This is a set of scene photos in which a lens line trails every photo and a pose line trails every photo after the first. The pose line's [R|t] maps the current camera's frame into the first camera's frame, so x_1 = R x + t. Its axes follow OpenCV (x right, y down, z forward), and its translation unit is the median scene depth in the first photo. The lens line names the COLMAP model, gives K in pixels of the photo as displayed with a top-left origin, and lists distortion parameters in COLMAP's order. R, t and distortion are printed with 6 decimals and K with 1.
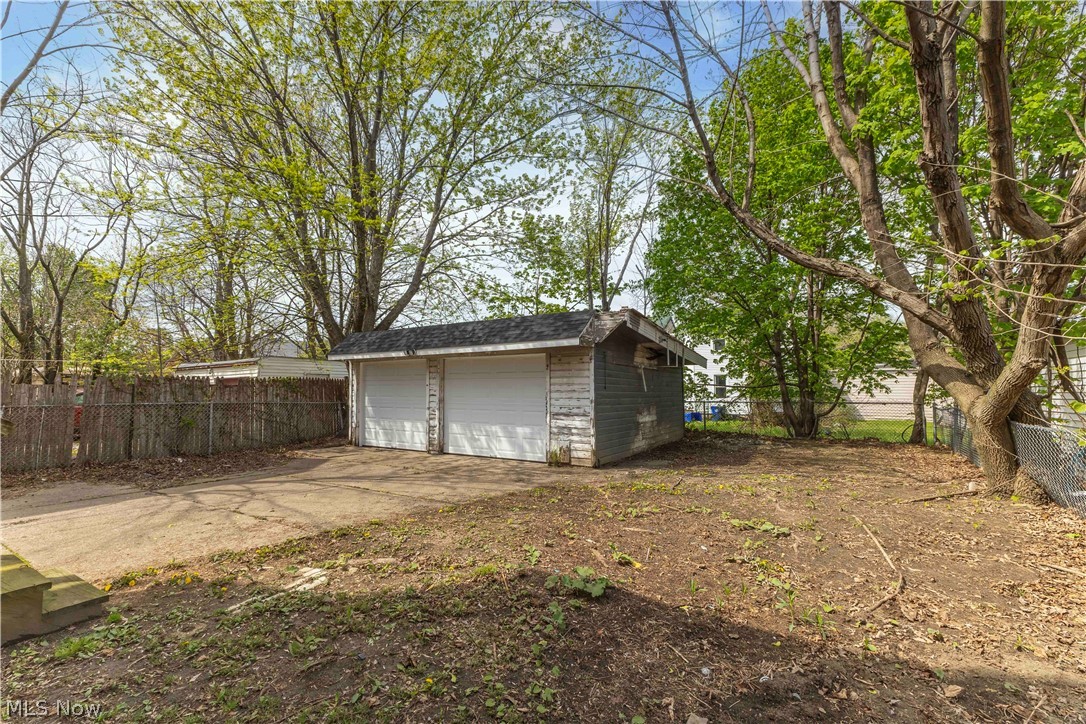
lens RADIAL K [[470.5, 0, 541.9], [0, 470.5, 366.8], [0, 0, 1]] dist [0.008203, -0.000737]
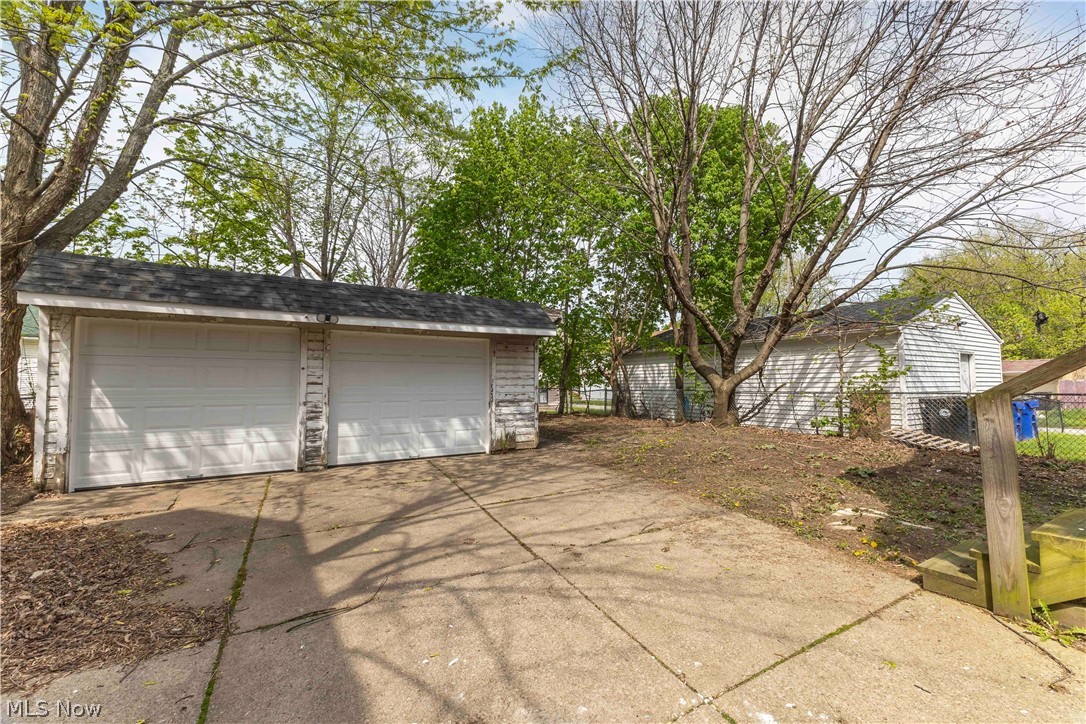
lens RADIAL K [[470.5, 0, 541.4], [0, 470.5, 365.1], [0, 0, 1]] dist [0.008203, -0.000737]
pose [[0.432659, 0.034866, 0.900883, -0.848715], [-0.042642, 0.998925, -0.018181, 0.039390], [-0.900549, -0.030549, 0.433681, 0.505091]]
